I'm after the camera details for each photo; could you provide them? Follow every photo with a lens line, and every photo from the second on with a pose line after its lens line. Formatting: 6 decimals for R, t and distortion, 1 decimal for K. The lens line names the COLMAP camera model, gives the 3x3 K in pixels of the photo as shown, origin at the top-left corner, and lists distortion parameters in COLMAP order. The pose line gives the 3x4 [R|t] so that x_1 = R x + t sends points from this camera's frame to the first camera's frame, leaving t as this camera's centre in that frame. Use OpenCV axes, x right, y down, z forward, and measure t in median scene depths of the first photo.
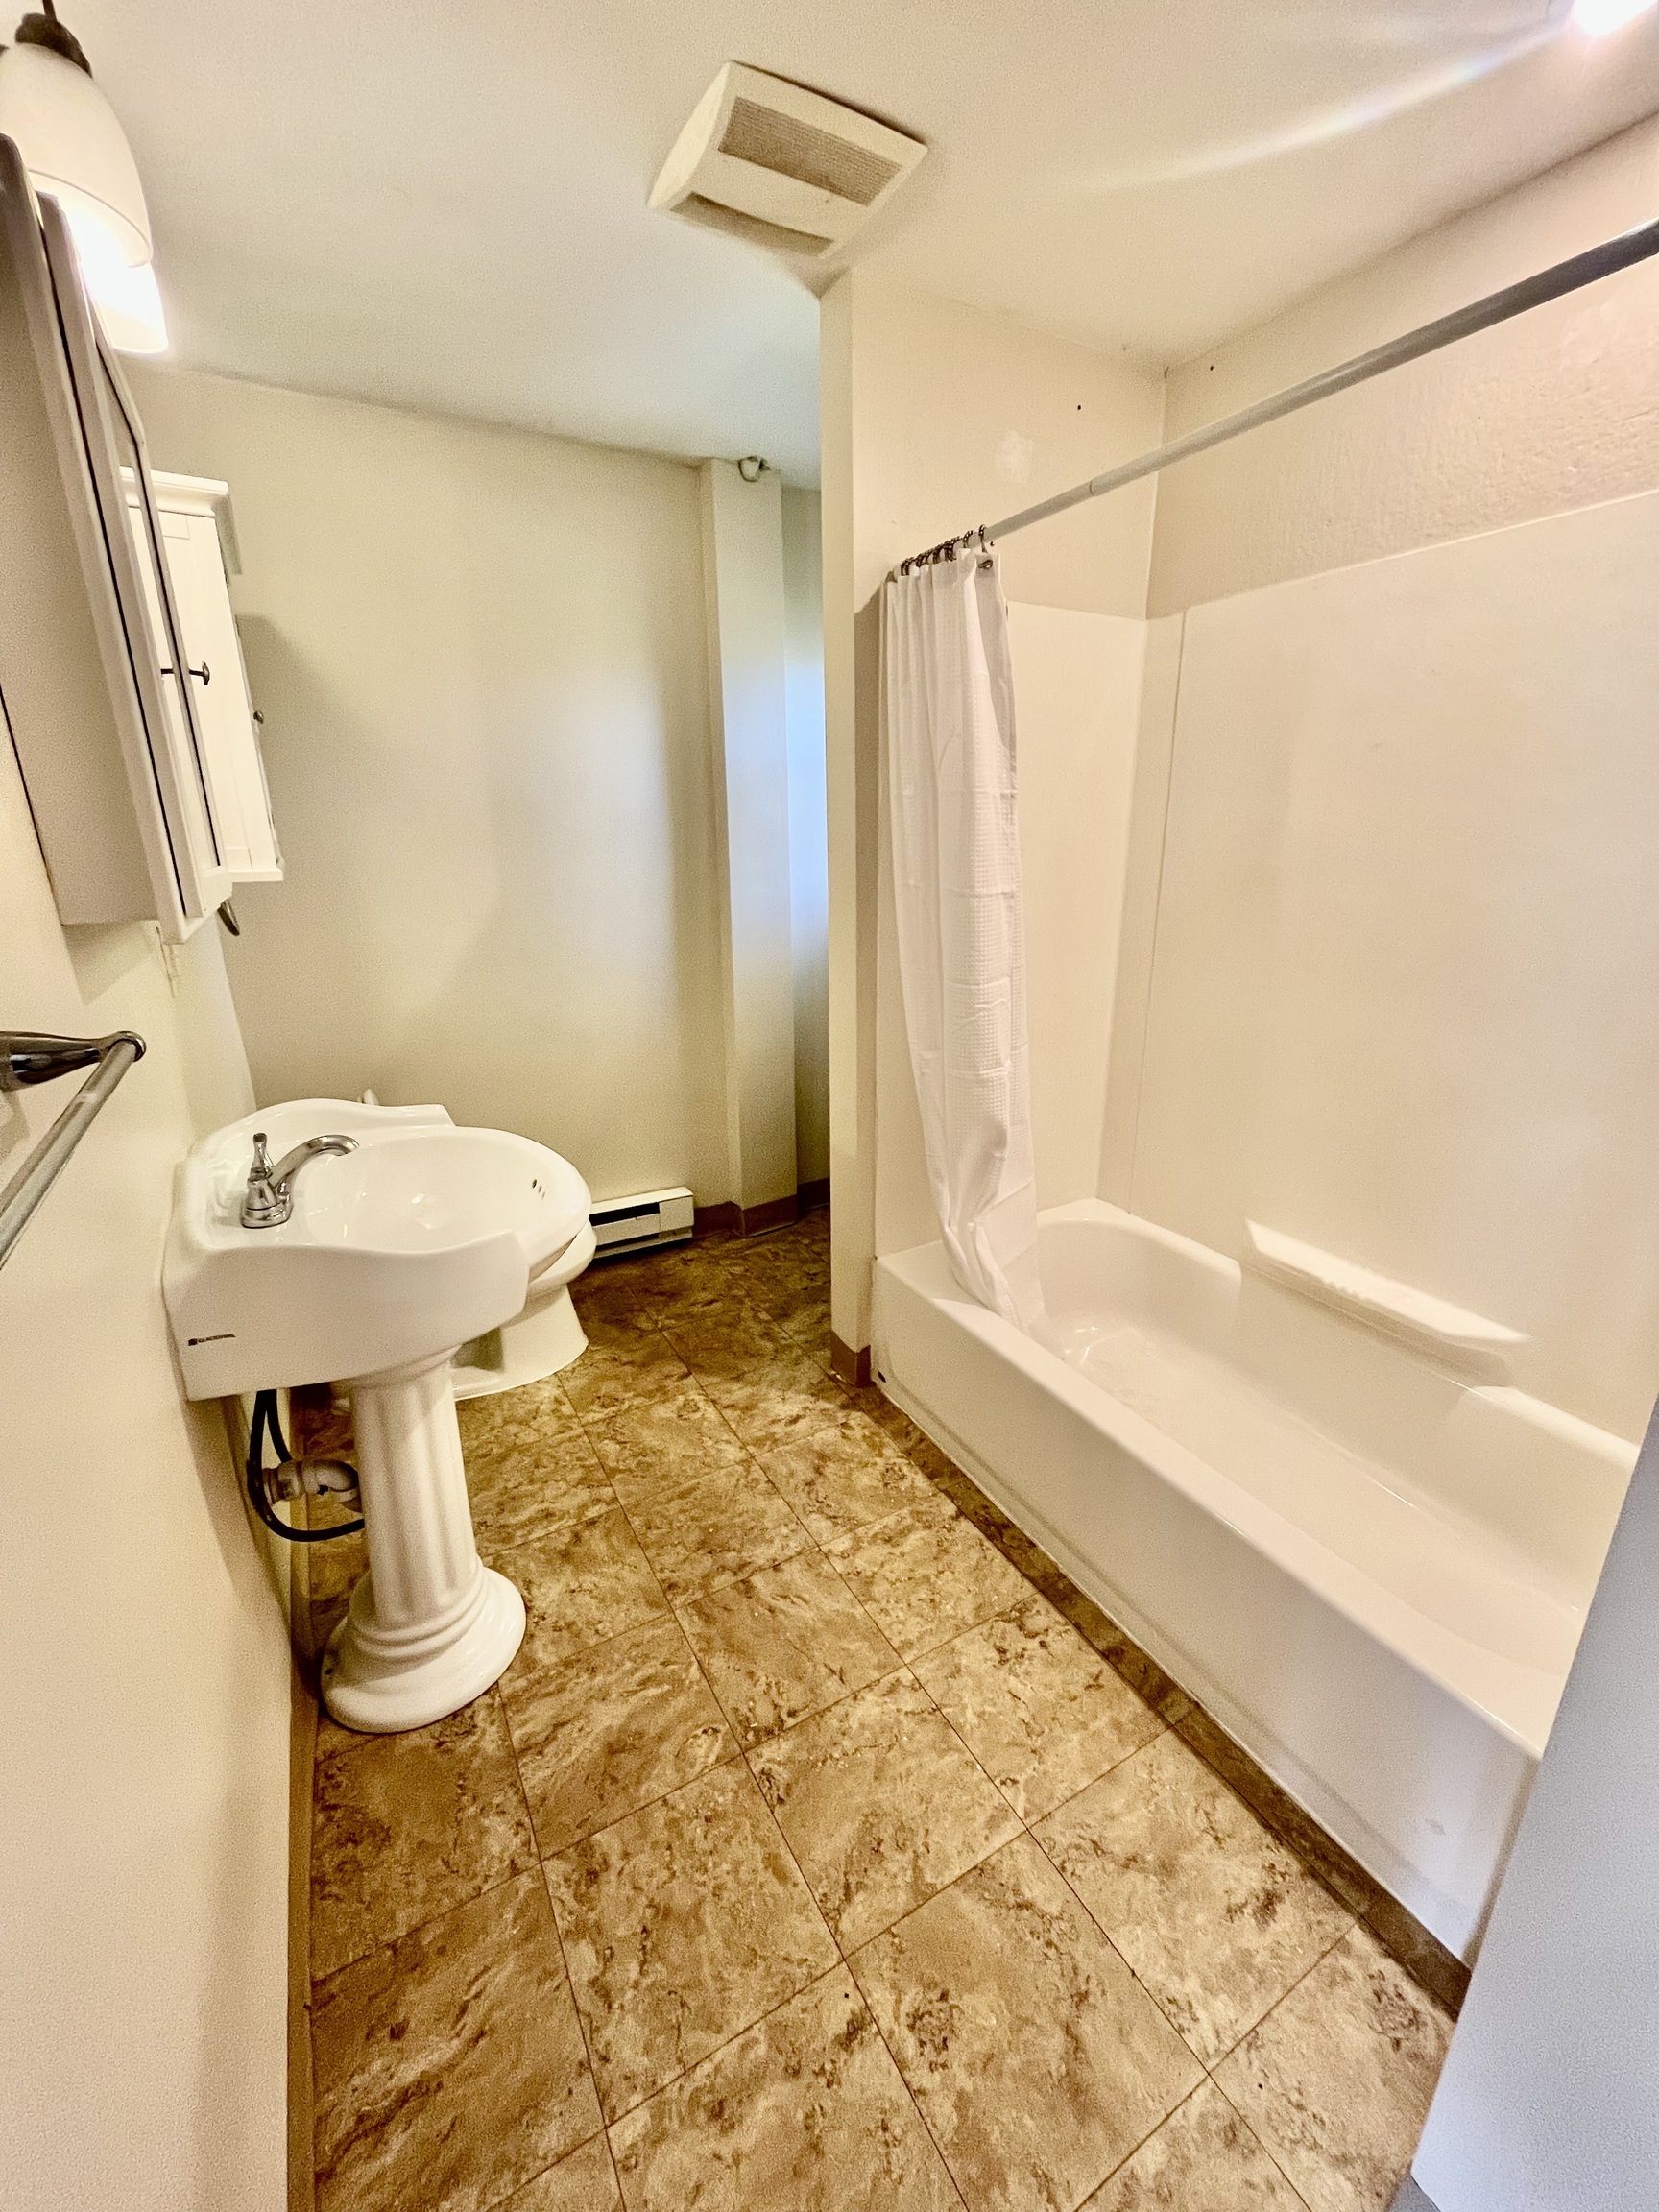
lens RADIAL K [[894.4, 0, 831.3], [0, 894.4, 1101.0], [0, 0, 1]] dist [0.000129, 0.000020]
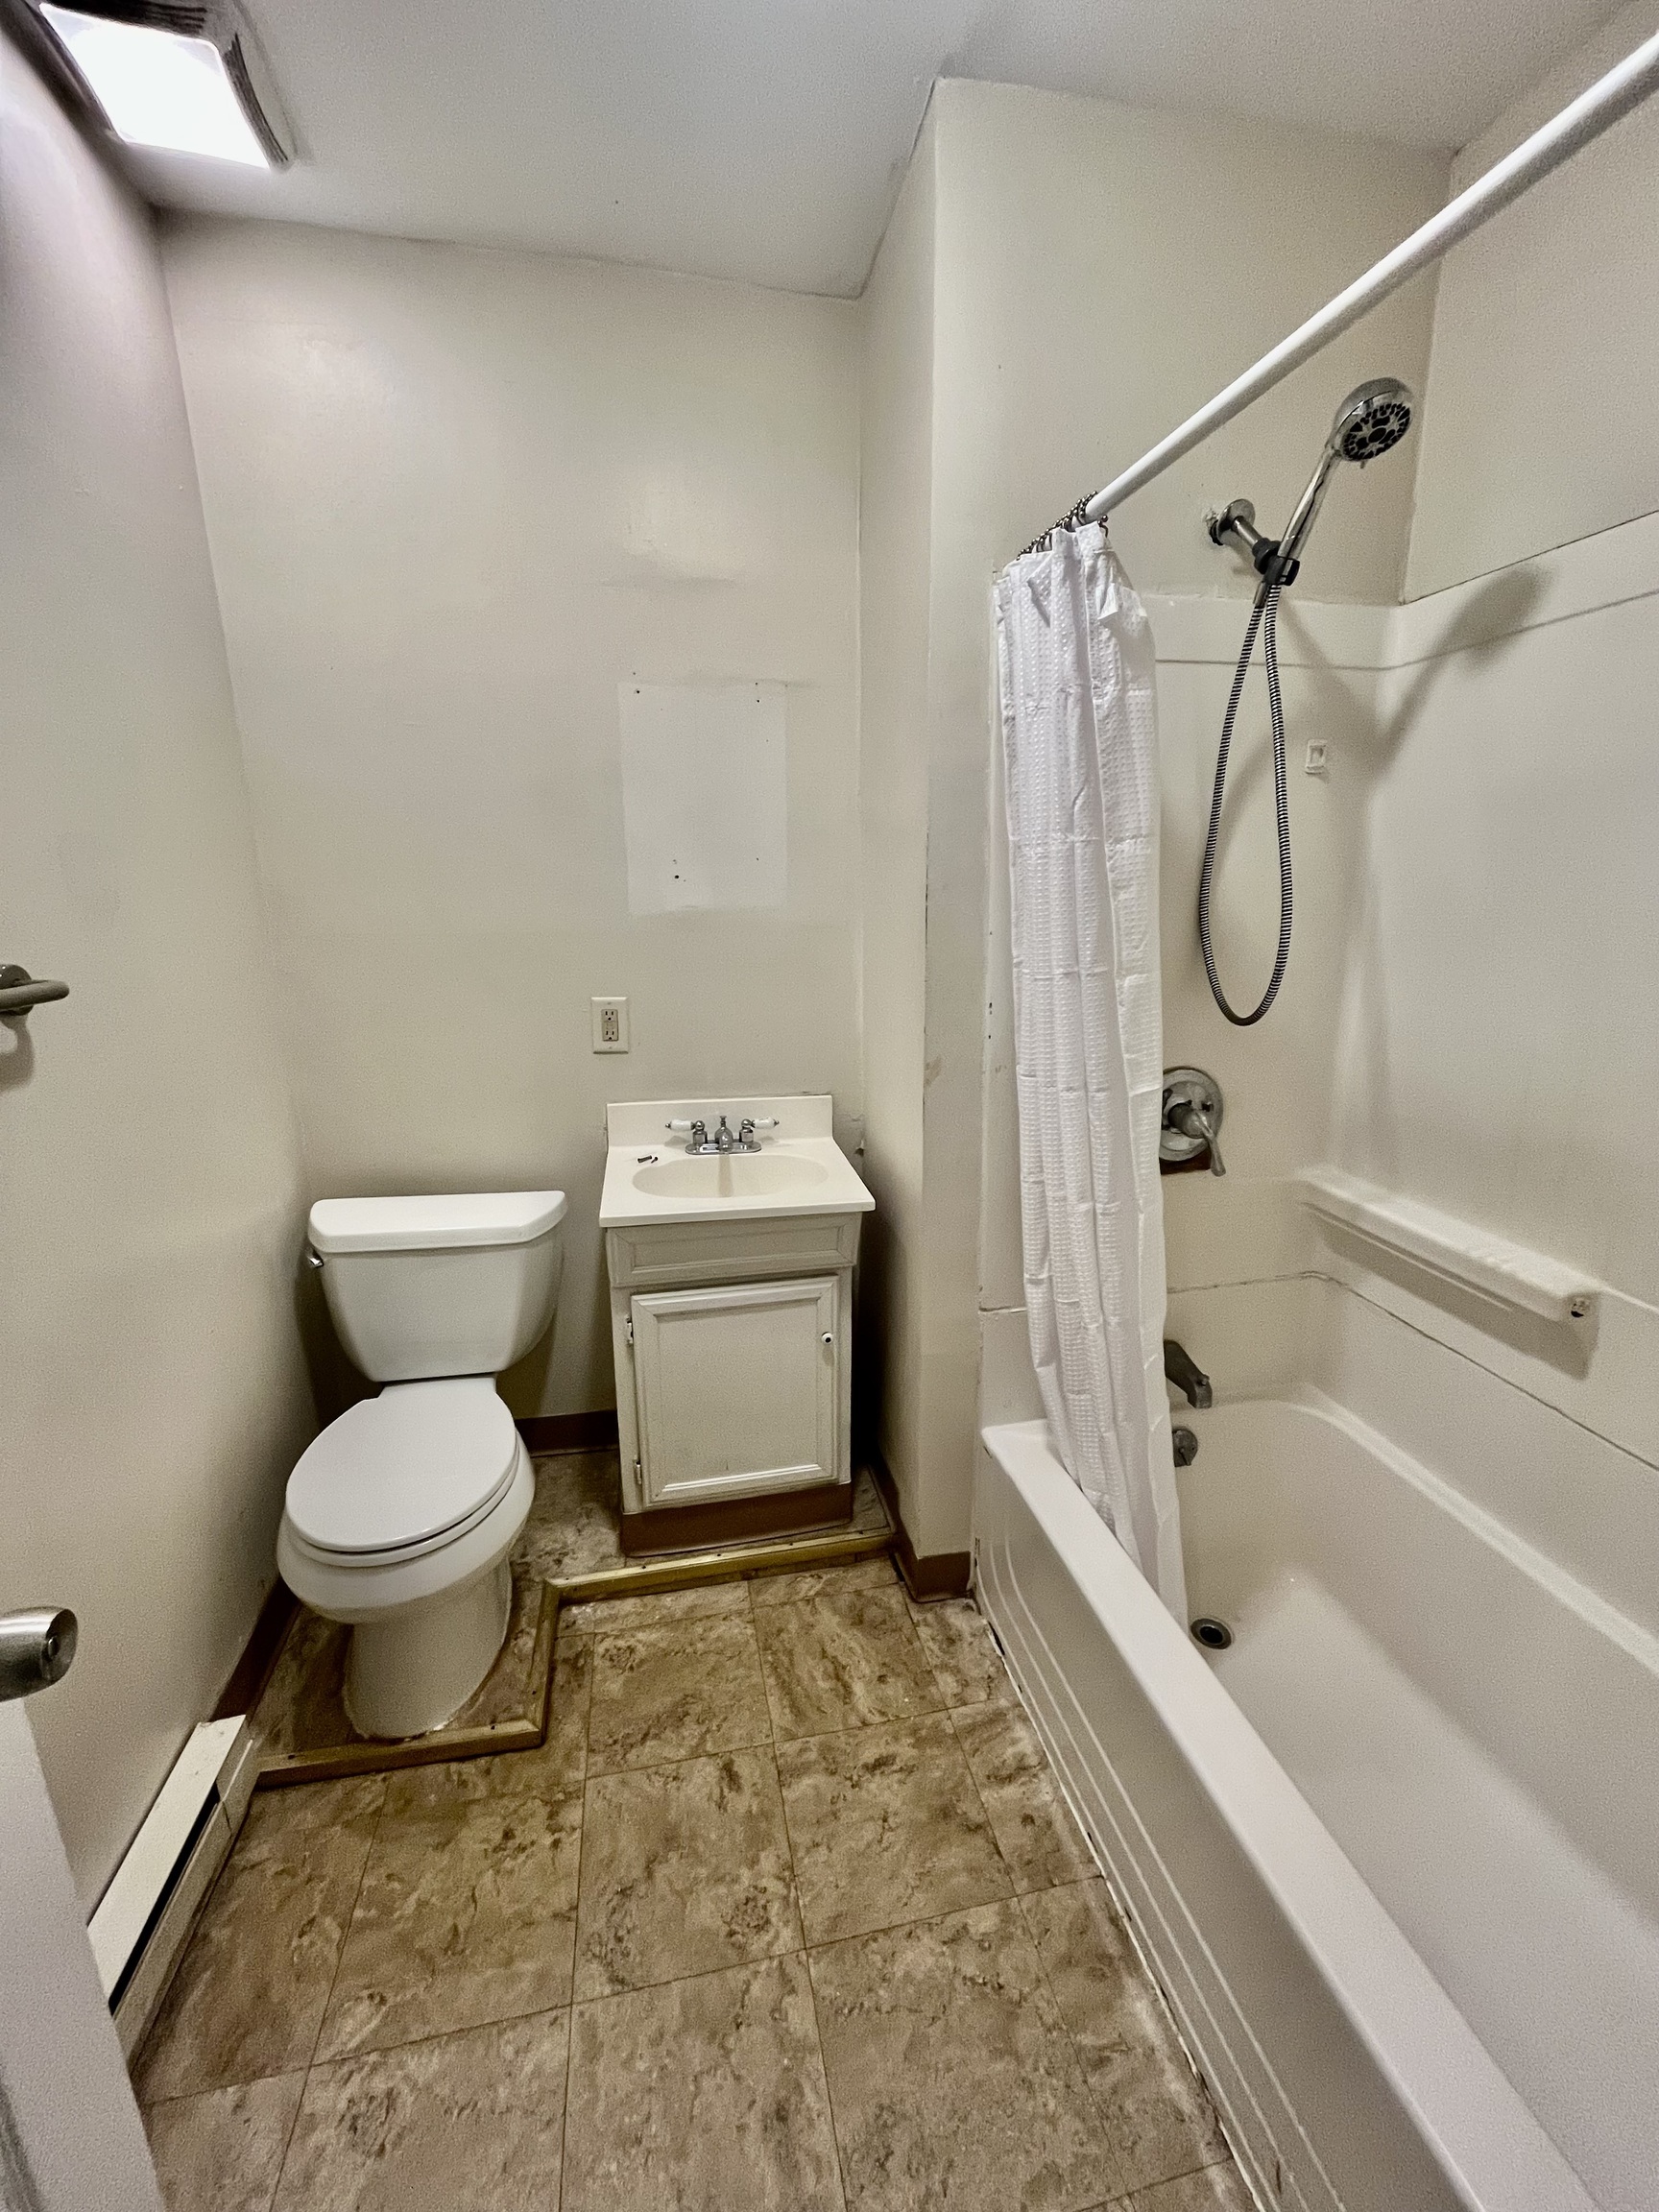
lens RADIAL K [[894.4, 0, 829.8], [0, 894.4, 1106.3], [0, 0, 1]] dist [0.000129, 0.000020]
pose [[-0.947637, -0.066683, 0.312309, -0.277591], [0.103114, 0.861681, 0.496863, -0.441810], [-0.302243, 0.503049, -0.809685, 1.383077]]
